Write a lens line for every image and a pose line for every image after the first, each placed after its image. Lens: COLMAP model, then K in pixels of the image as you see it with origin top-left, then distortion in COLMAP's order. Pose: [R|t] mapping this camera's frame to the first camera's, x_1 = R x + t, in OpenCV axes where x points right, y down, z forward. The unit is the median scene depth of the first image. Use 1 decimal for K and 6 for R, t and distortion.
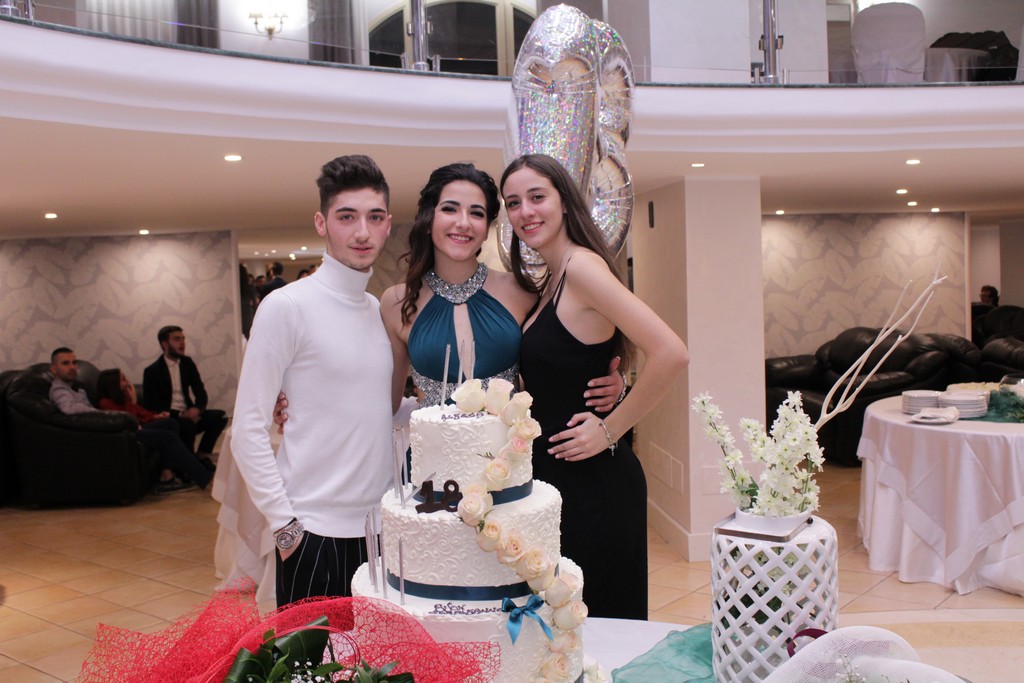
lens RADIAL K [[1135.0, 0, 505.8], [0, 1135.0, 345.1], [0, 0, 1]] dist [-0.073453, 0.000000]
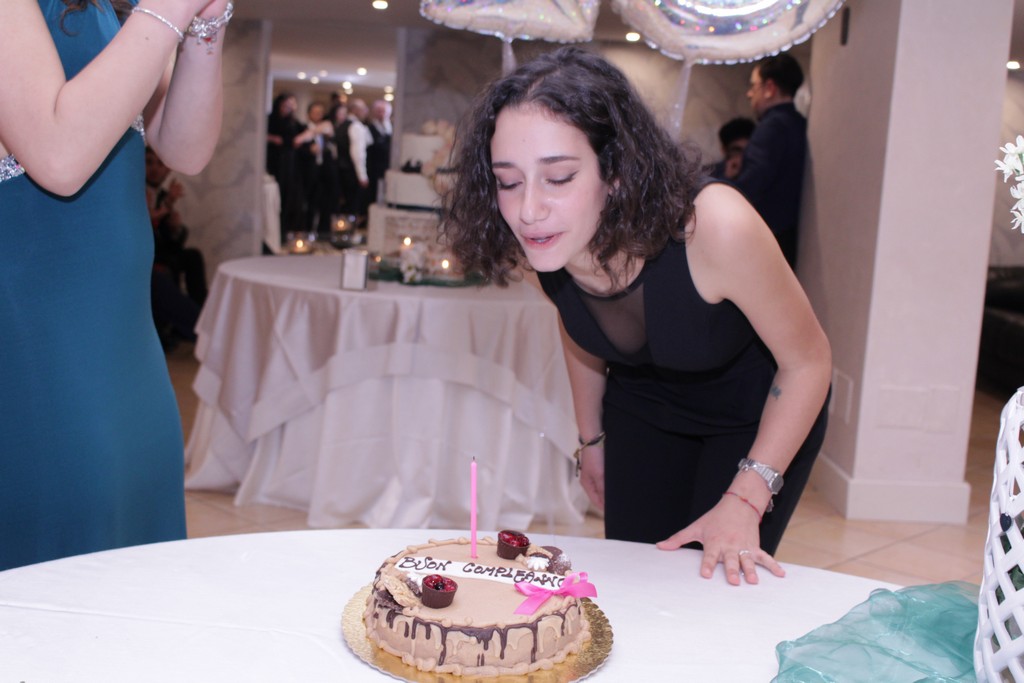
lens RADIAL K [[1406.9, 0, 515.5], [0, 1406.9, 339.8], [0, 0, 1]] dist [0.011585, 0.000000]
pose [[0.992965, 0.103115, -0.058200, -0.003848], [-0.098897, 0.992546, 0.071217, 0.043815], [0.065109, -0.064960, 0.995762, 0.131587]]
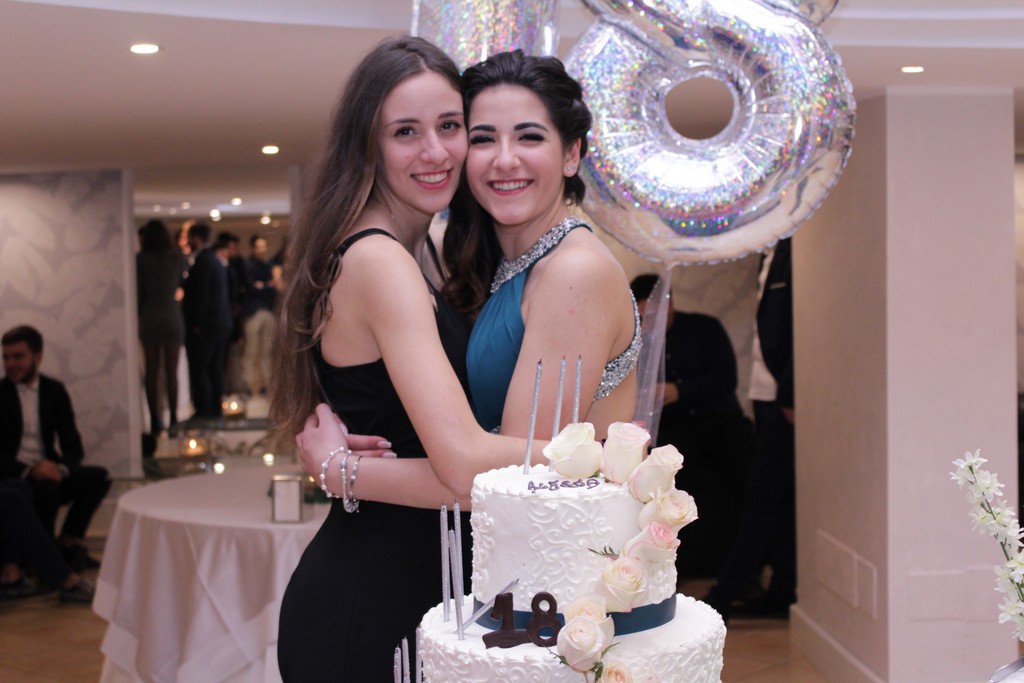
lens RADIAL K [[1865.2, 0, 508.4], [0, 1865.2, 343.2], [0, 0, 1]] dist [0.007316, 0.000000]
pose [[0.999601, 0.013308, -0.024922, -0.017031], [-0.013591, 0.999845, -0.011203, -0.000151], [0.024769, 0.011537, 0.999627, 0.008078]]
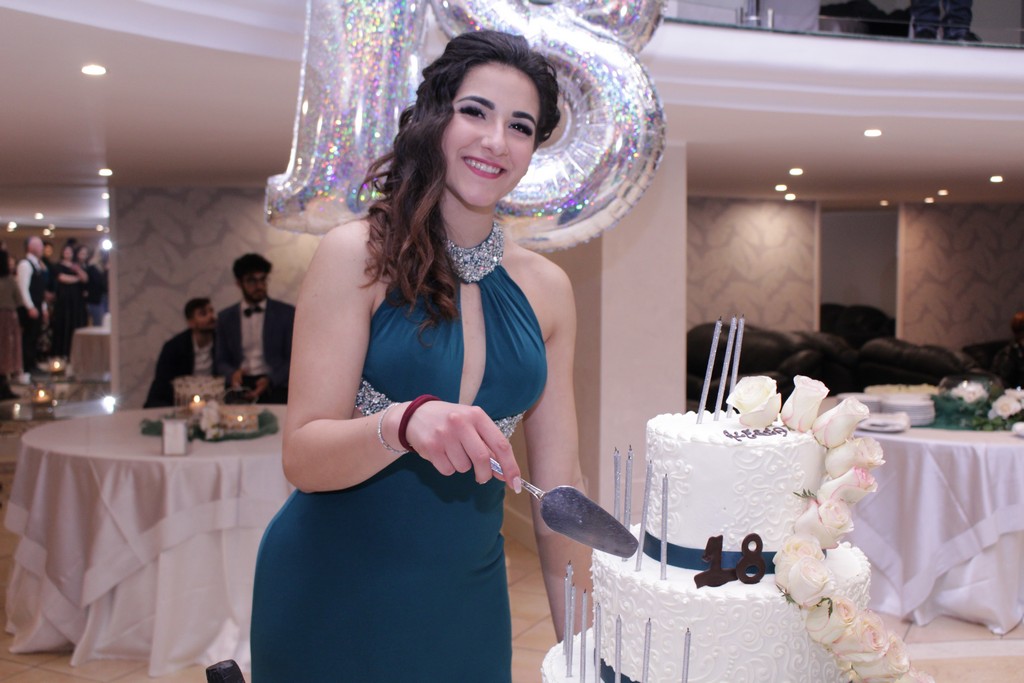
lens RADIAL K [[1232.5, 0, 506.2], [0, 1232.5, 347.1], [0, 0, 1]] dist [-0.083193, 0.000000]
pose [[0.972650, 0.015947, 0.231726, -0.132553], [-0.017218, 0.999846, 0.003464, 0.005390], [-0.231635, -0.007359, 0.972775, 0.139393]]
